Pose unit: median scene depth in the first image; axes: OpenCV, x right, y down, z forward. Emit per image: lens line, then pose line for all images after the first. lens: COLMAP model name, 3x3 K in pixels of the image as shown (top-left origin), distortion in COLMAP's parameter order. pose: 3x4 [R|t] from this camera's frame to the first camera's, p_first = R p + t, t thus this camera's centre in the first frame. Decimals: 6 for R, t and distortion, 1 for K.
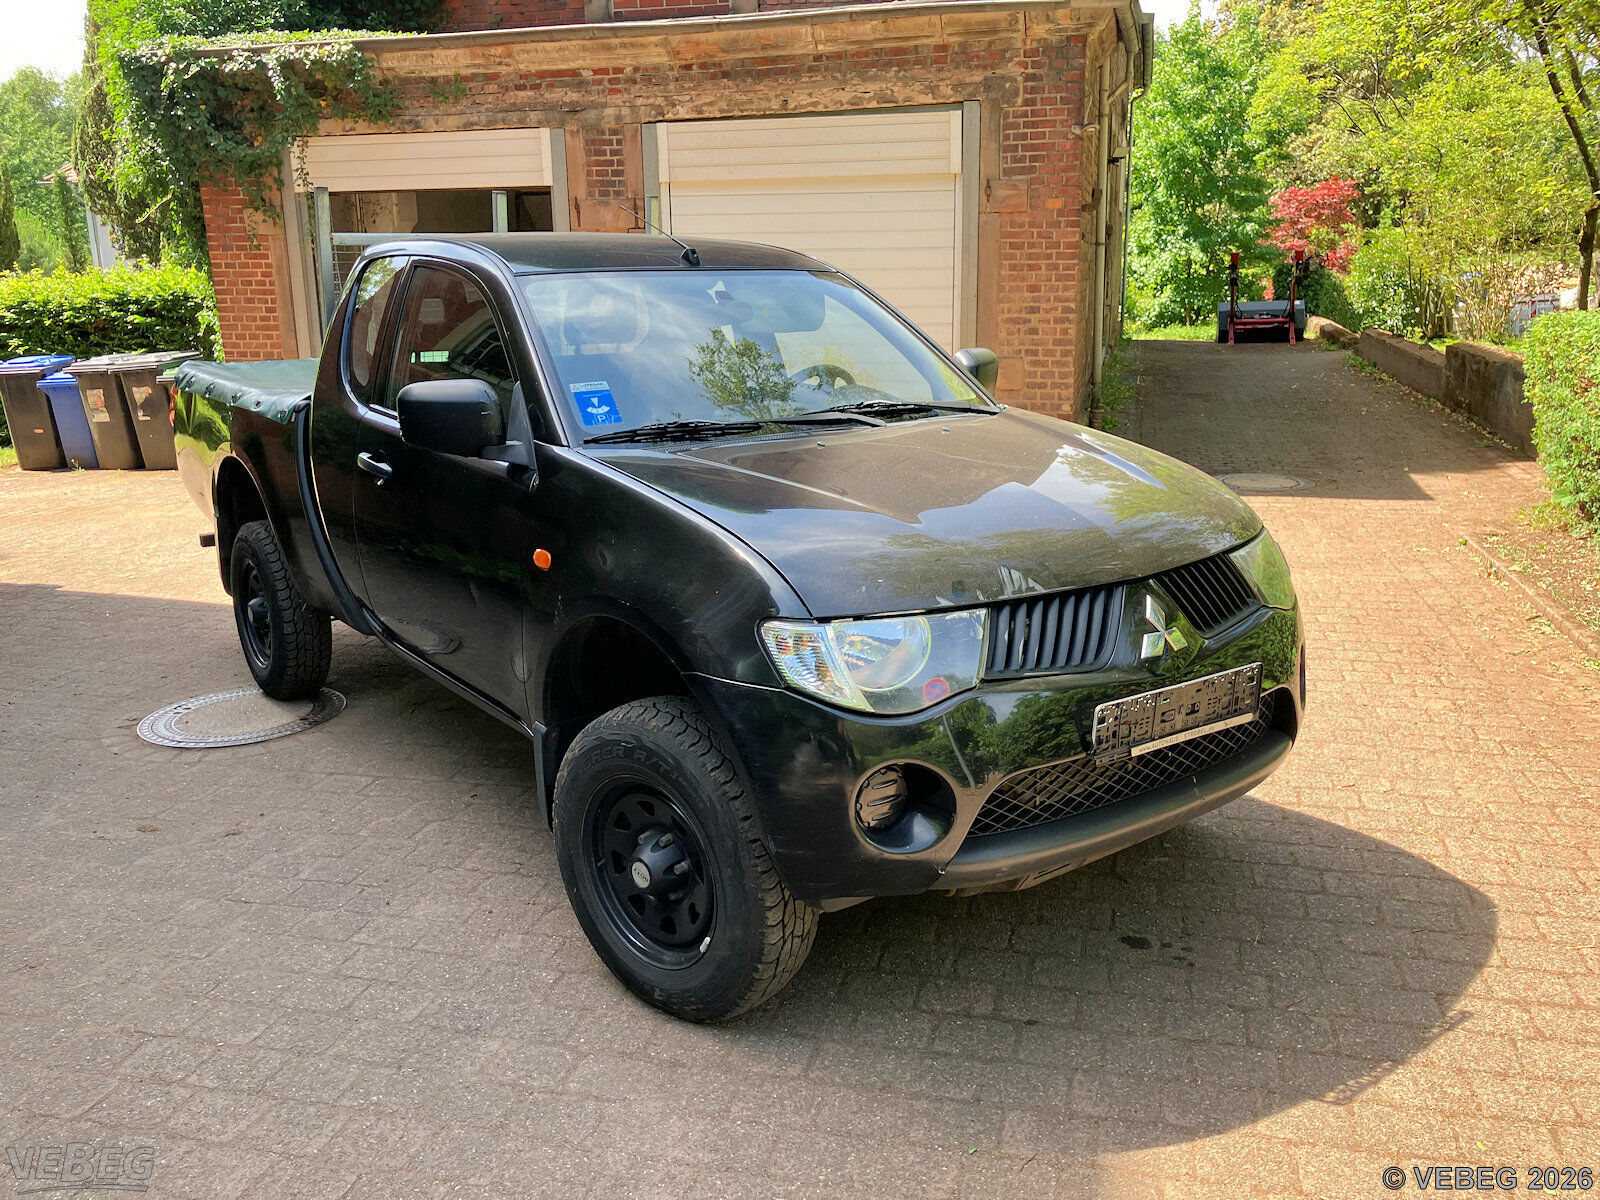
lens RADIAL K [[1319.8, 0, 803.4], [0, 1319.8, 582.5], [0, 0, 1]] dist [0.002632, 0.008751]
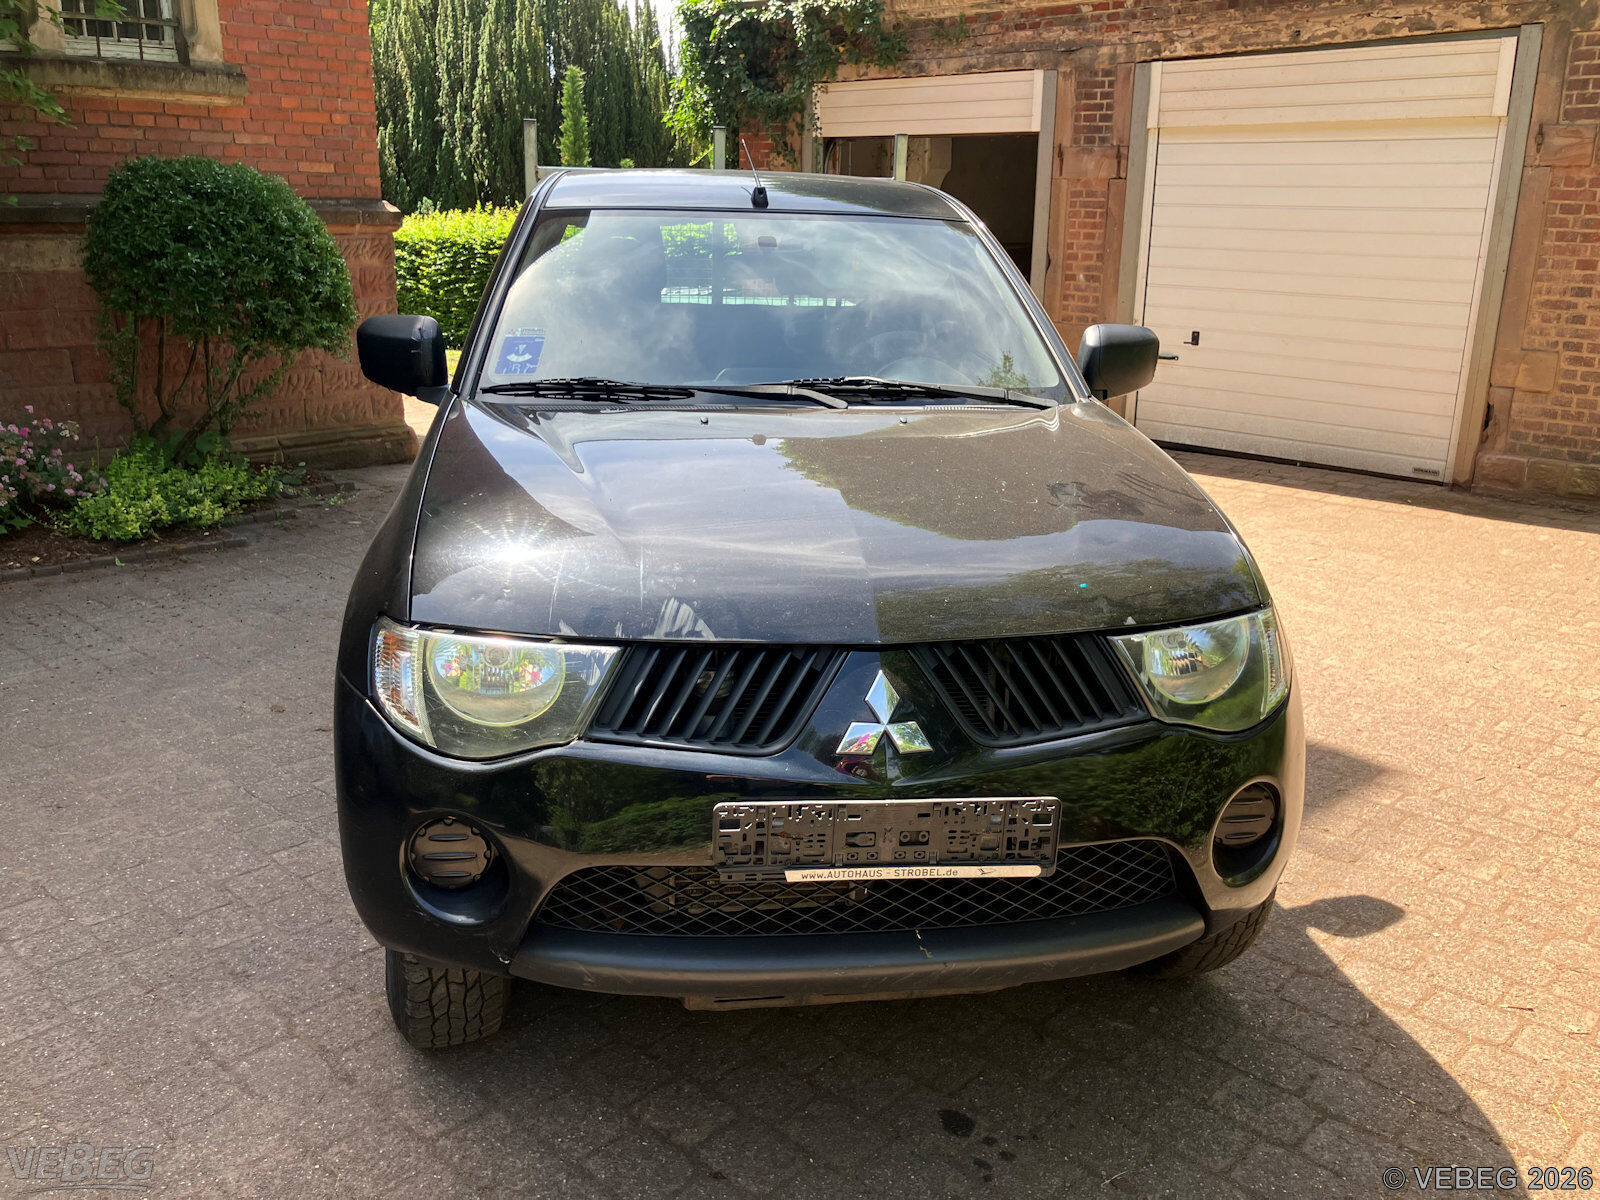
lens RADIAL K [[1319.8, 0, 809.4], [0, 1319.8, 571.6], [0, 0, 1]] dist [0.002632, 0.008751]
pose [[0.876724, 0.156427, -0.454847, 0.155380], [-0.145302, 0.987592, 0.059572, -0.023149], [0.458522, 0.013862, 0.888575, 0.095321]]
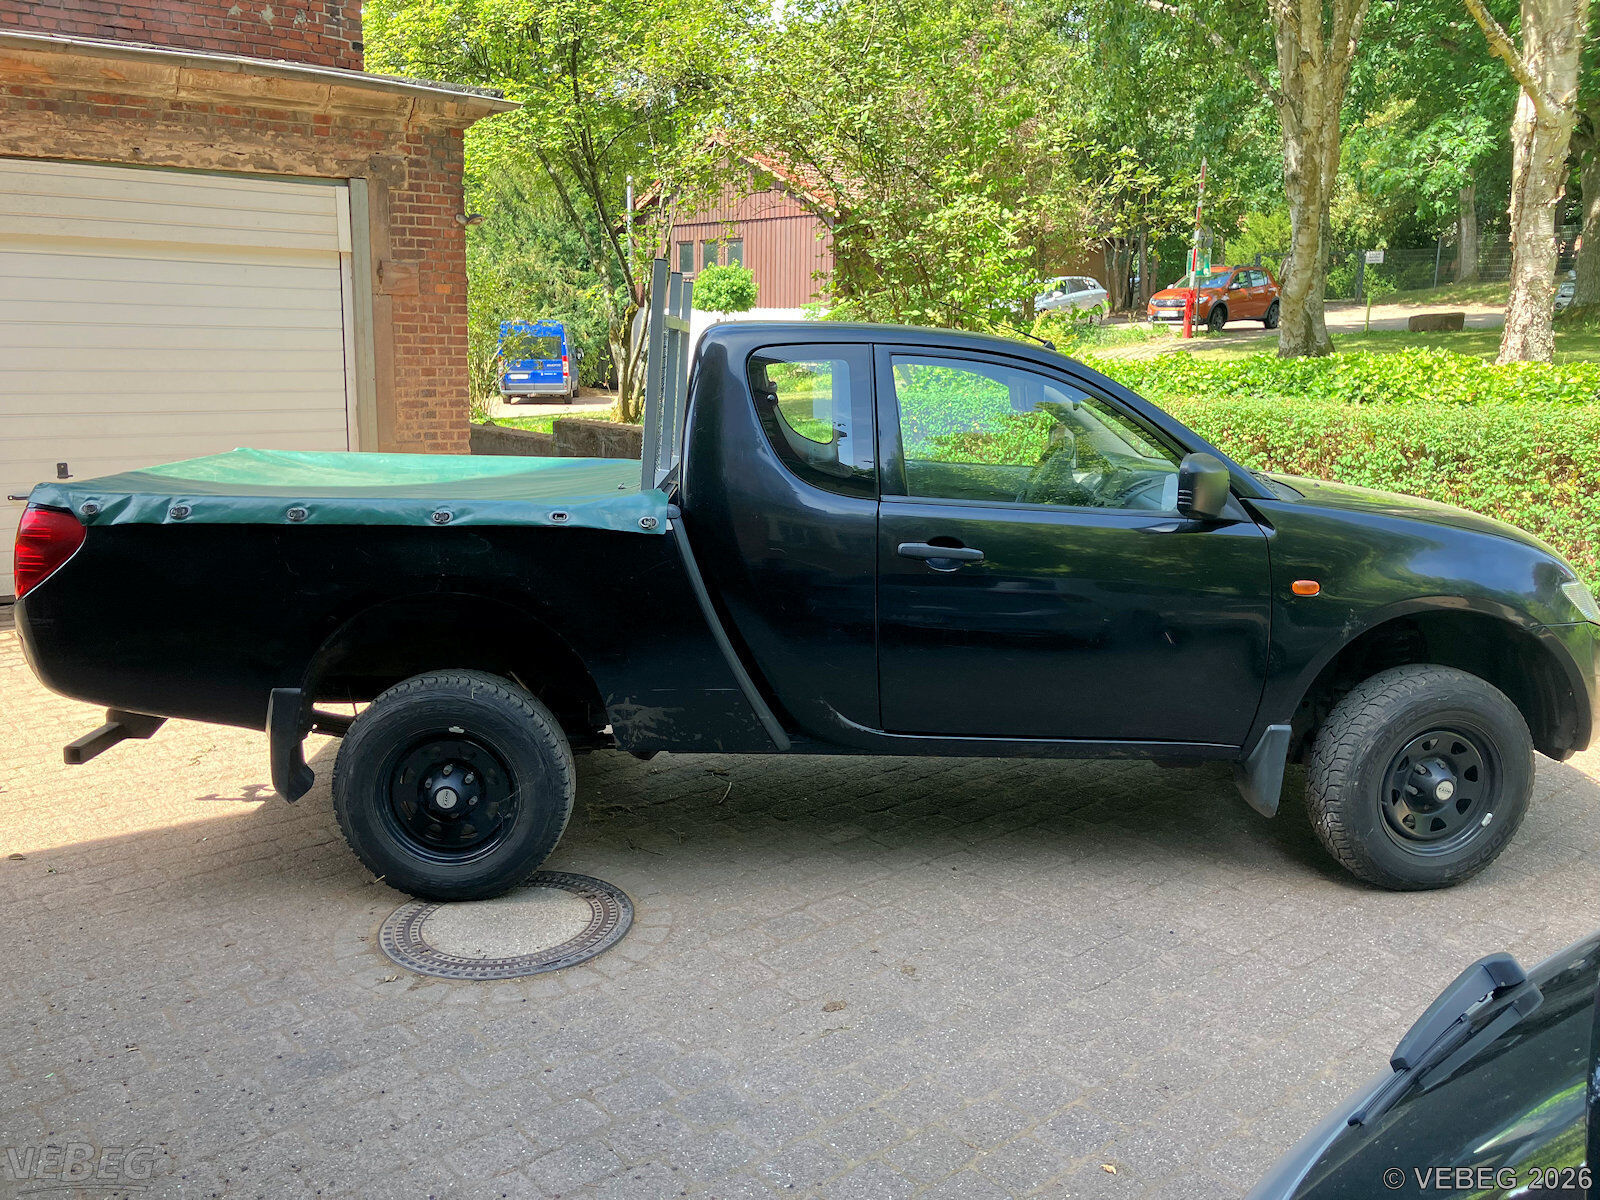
lens RADIAL K [[1319.8, 0, 795.8], [0, 1319.8, 594.6], [0, 0, 1]] dist [0.002632, 0.008751]
pose [[0.588664, -0.132858, 0.797385, -0.477267], [0.174950, 0.983963, 0.034790, -0.043820], [-0.789219, 0.119023, 0.602467, 0.201367]]
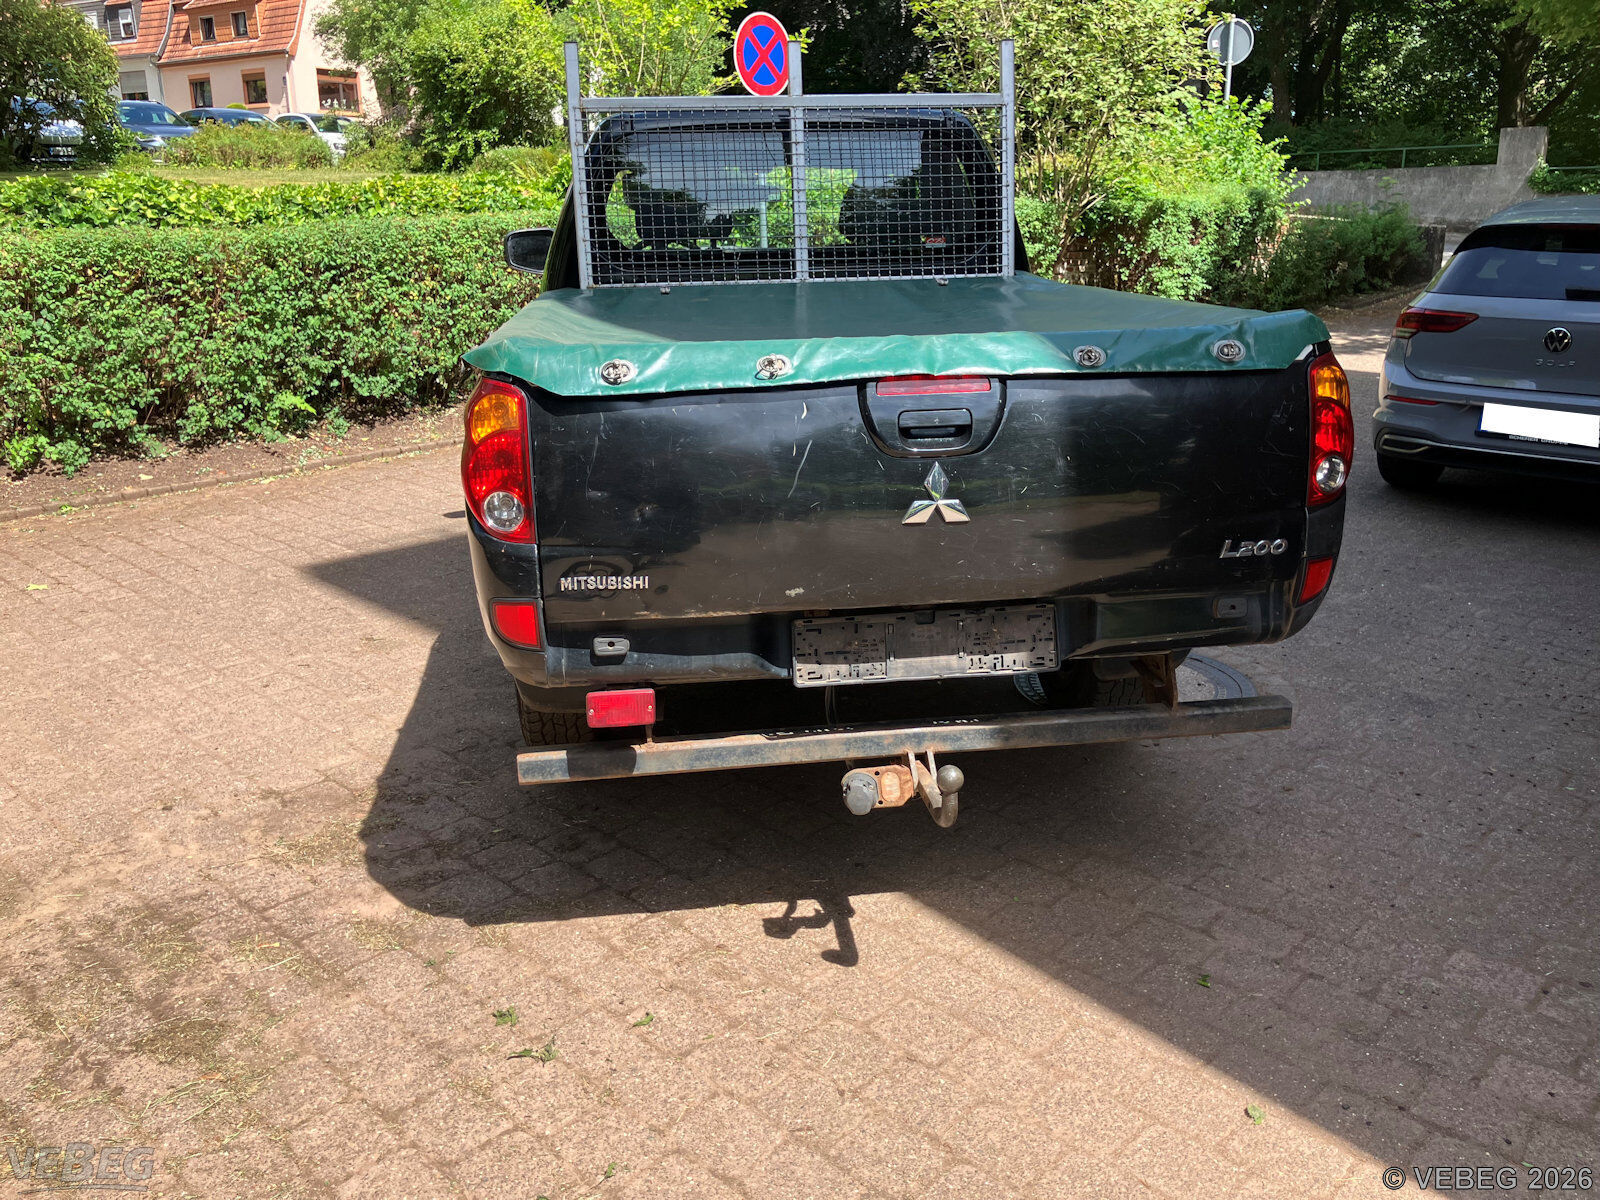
lens RADIAL K [[1319.8, 0, 809.9], [0, 1319.8, 602.2], [0, 0, 1]] dist [0.002632, 0.008751]
pose [[-0.872105, -0.122064, 0.473850, -0.330786], [0.134727, 0.871056, 0.472346, -0.189249], [-0.470406, 0.475775, -0.743207, 0.881246]]
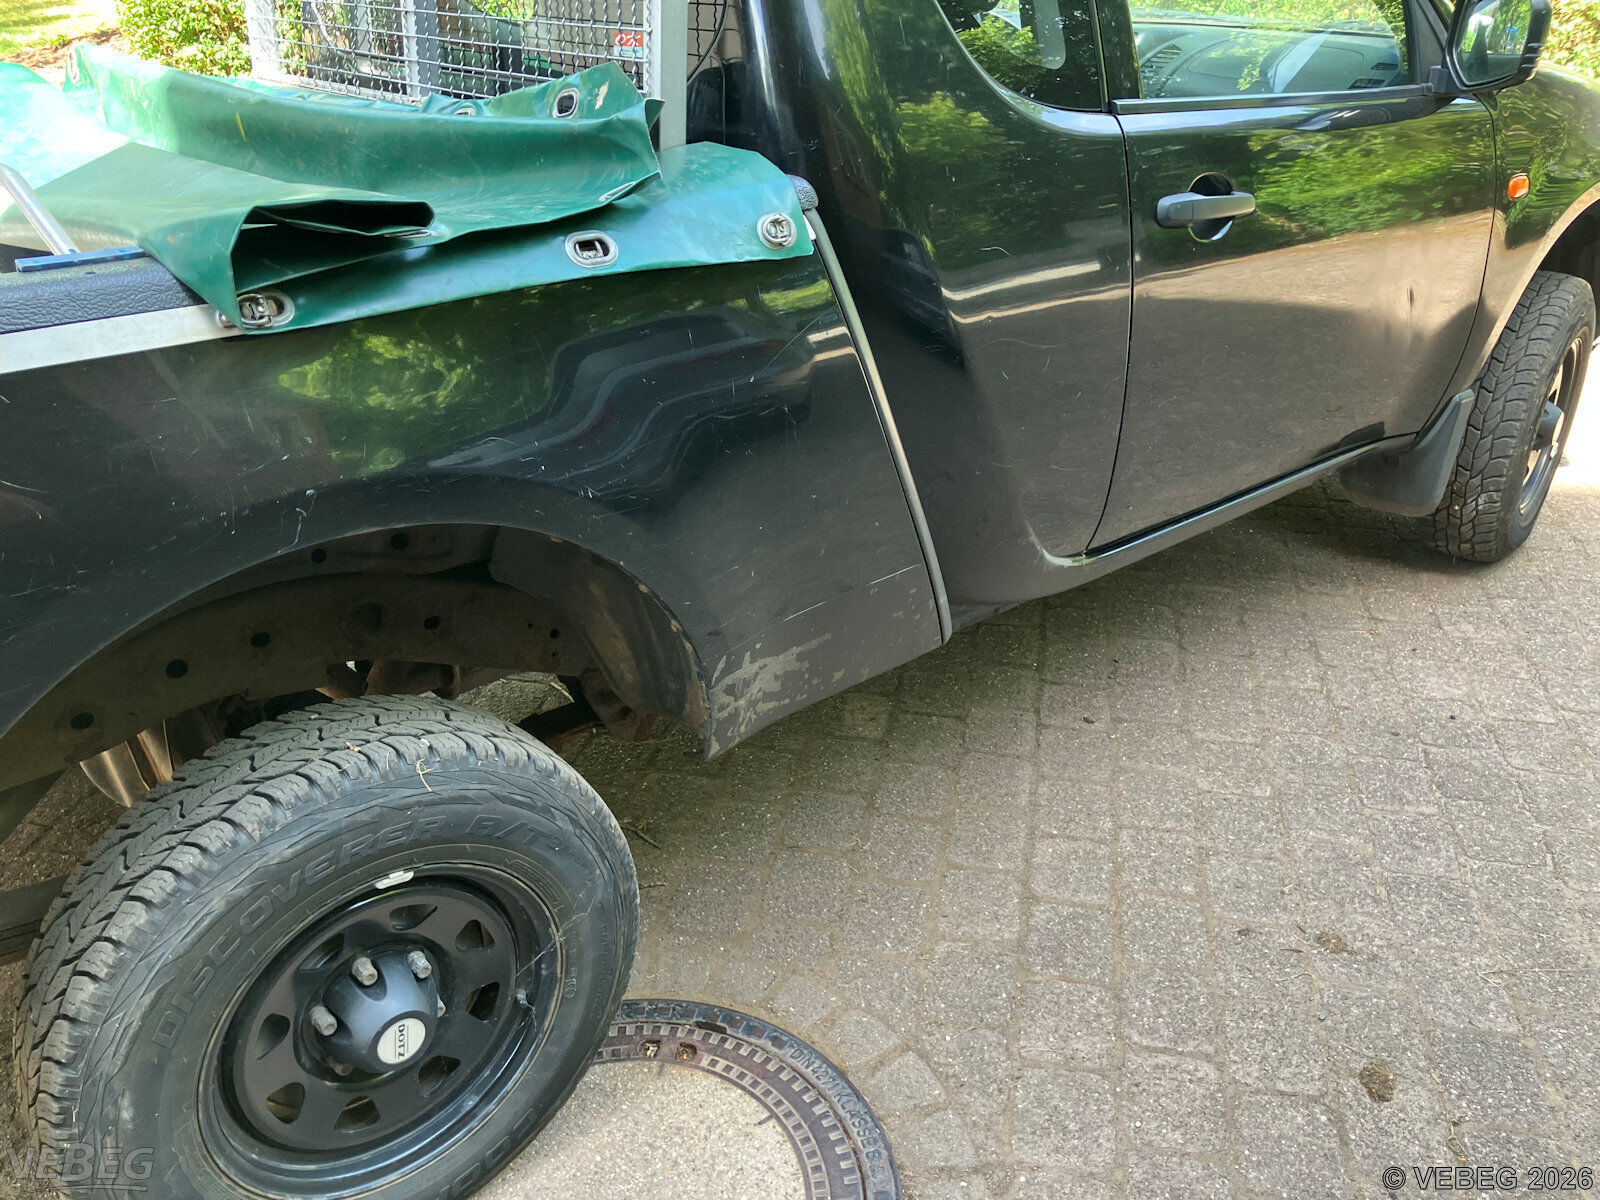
lens RADIAL K [[1319.8, 0, 802.8], [0, 1319.8, 601.5], [0, 0, 1]] dist [0.002632, 0.008751]
pose [[-0.043568, -0.439847, 0.897015, -0.346076], [0.251344, 0.864163, 0.435946, -0.088960], [-0.966917, 0.244452, 0.072903, 0.466929]]
